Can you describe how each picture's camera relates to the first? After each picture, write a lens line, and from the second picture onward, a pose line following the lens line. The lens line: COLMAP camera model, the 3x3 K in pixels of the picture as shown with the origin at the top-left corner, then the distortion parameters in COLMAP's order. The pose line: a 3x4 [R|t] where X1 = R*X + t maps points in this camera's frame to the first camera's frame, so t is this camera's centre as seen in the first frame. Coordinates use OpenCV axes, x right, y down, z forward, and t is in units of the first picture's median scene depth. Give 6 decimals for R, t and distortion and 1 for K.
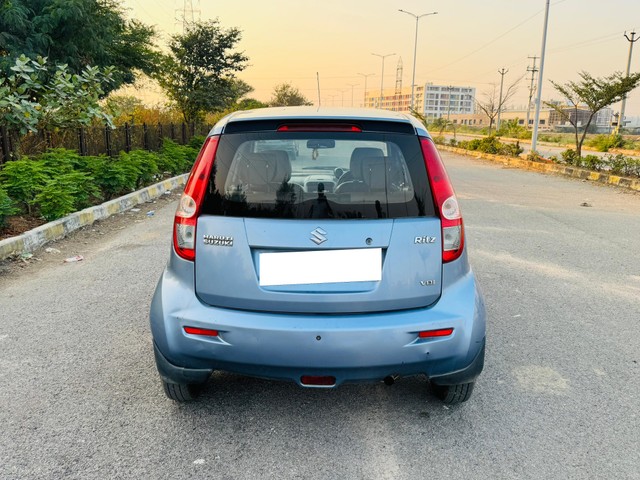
lens RADIAL K [[544.3, 0, 320.0], [0, 544.3, 240.0], [0, 0, 1]] dist [0.002105, -0.074978]
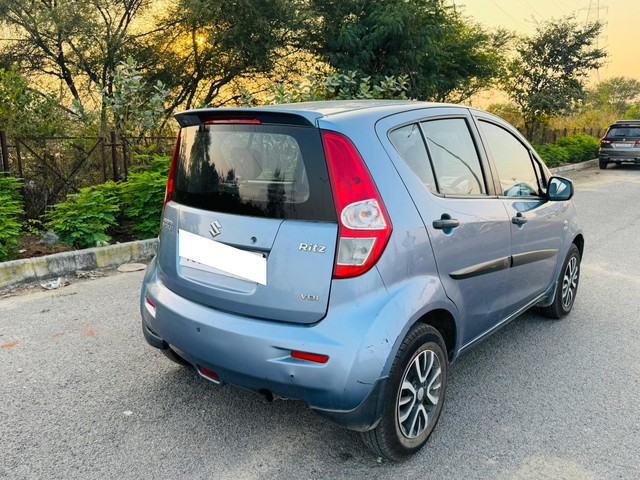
lens RADIAL K [[544.3, 0, 320.0], [0, 544.3, 240.0], [0, 0, 1]] dist [0.002105, -0.074978]
pose [[0.752109, 0.107570, -0.650200, 0.218778], [-0.116887, 0.992721, 0.029029, -0.011273], [0.648590, 0.054167, 0.759208, 0.098963]]
